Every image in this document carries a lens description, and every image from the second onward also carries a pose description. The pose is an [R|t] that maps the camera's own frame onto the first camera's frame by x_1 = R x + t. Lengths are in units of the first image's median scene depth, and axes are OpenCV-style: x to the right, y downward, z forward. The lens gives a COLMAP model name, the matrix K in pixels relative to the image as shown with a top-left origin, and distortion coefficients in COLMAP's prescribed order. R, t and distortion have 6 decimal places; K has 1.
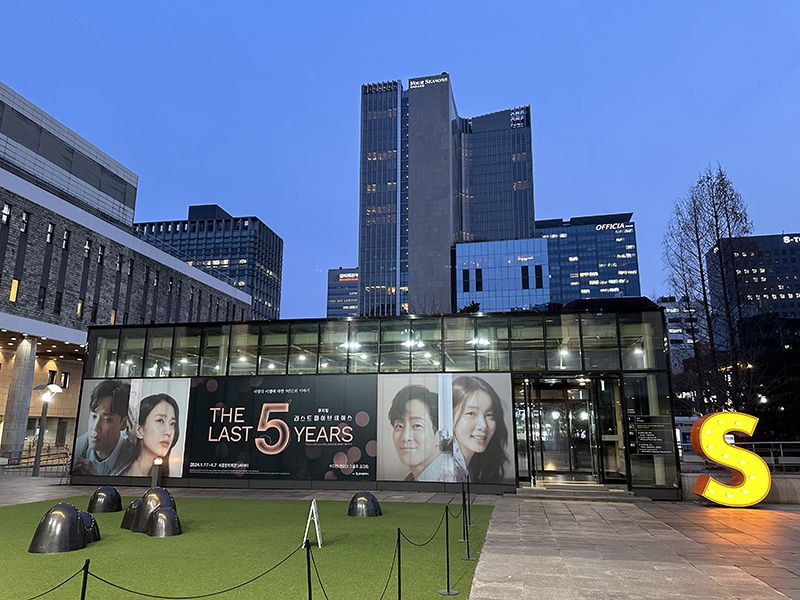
lens RADIAL K [[561.3, 0, 400.0], [0, 561.3, 300.0], [0, 0, 1]] dist [0.100451, -0.160524]
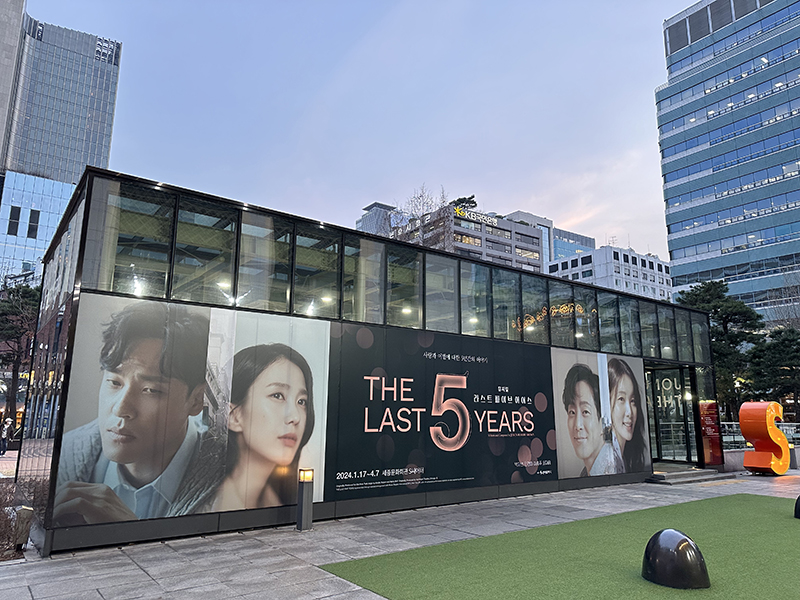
lens RADIAL K [[558.0, 0, 400.0], [0, 558.0, 300.0], [0, 0, 1]] dist [0.192007, -0.361423]
pose [[0.661642, 0.148995, 0.734867, -0.752055], [-0.171851, 0.984104, -0.044800, 0.132854], [-0.729861, -0.096646, 0.676730, 0.590556]]
